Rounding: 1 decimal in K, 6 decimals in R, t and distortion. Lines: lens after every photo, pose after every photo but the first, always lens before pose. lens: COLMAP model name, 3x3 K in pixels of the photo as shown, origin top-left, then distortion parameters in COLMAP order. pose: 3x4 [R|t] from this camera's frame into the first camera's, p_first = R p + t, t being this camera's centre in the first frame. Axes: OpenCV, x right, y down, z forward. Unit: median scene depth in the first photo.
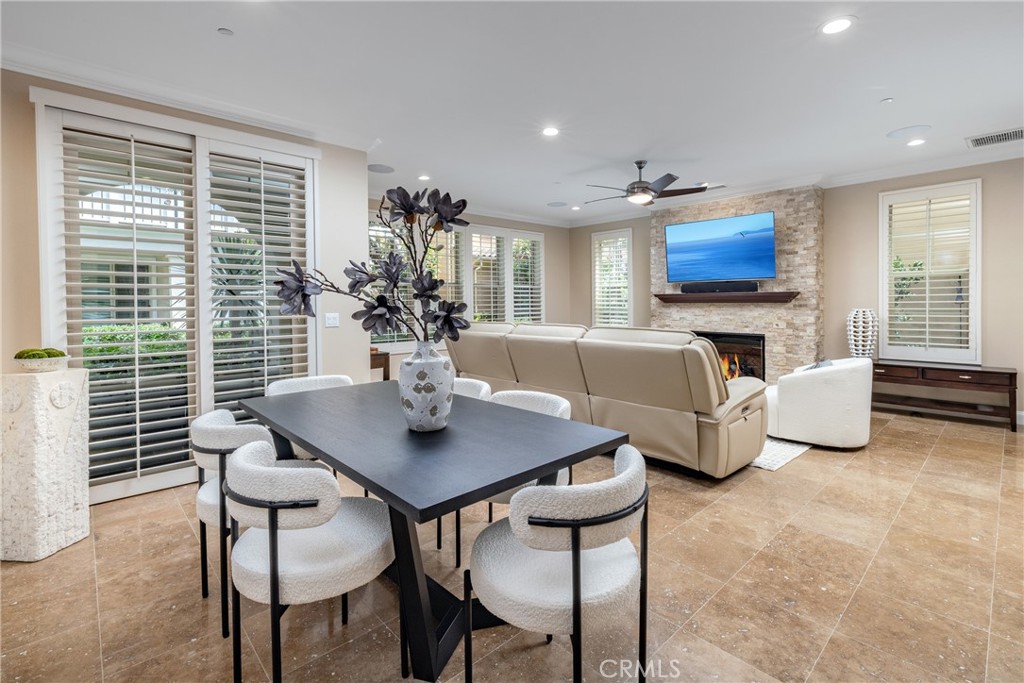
lens RADIAL K [[469.3, 0, 517.9], [0, 469.3, 314.5], [0, 0, 1]] dist [-0.001143, 0.000558]
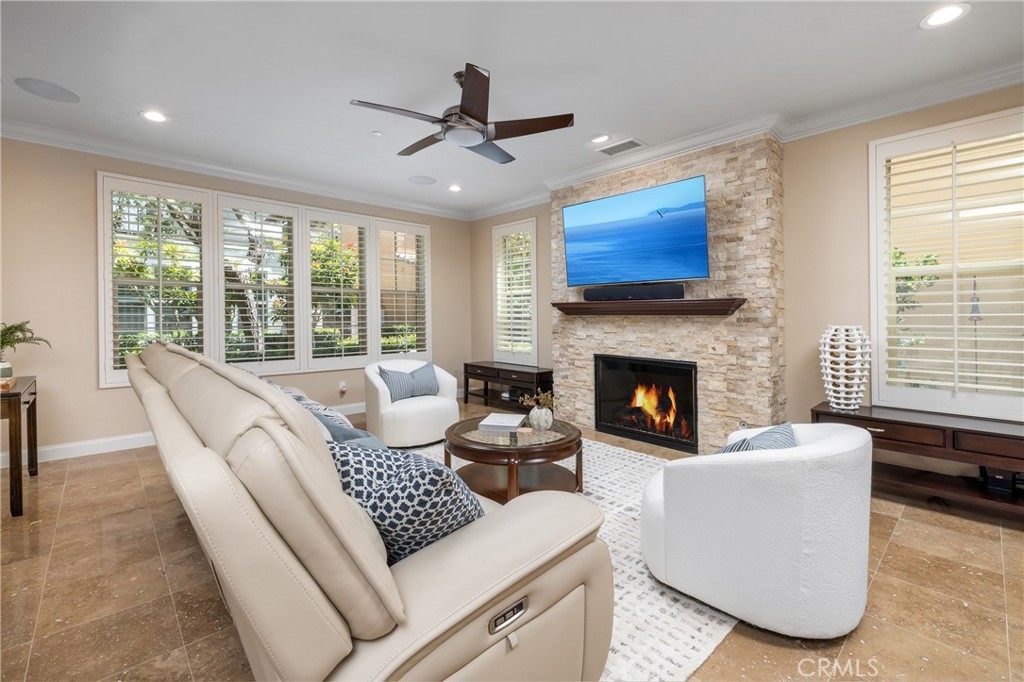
lens RADIAL K [[439.0, 0, 507.4], [0, 439.0, 314.9], [0, 0, 1]] dist [0.003074, -0.000790]
pose [[0.999801, 0.006686, -0.018781, 0.279547], [-0.007193, 0.999609, -0.027035, -0.006846], [0.018593, 0.027164, 0.999458, 0.382921]]
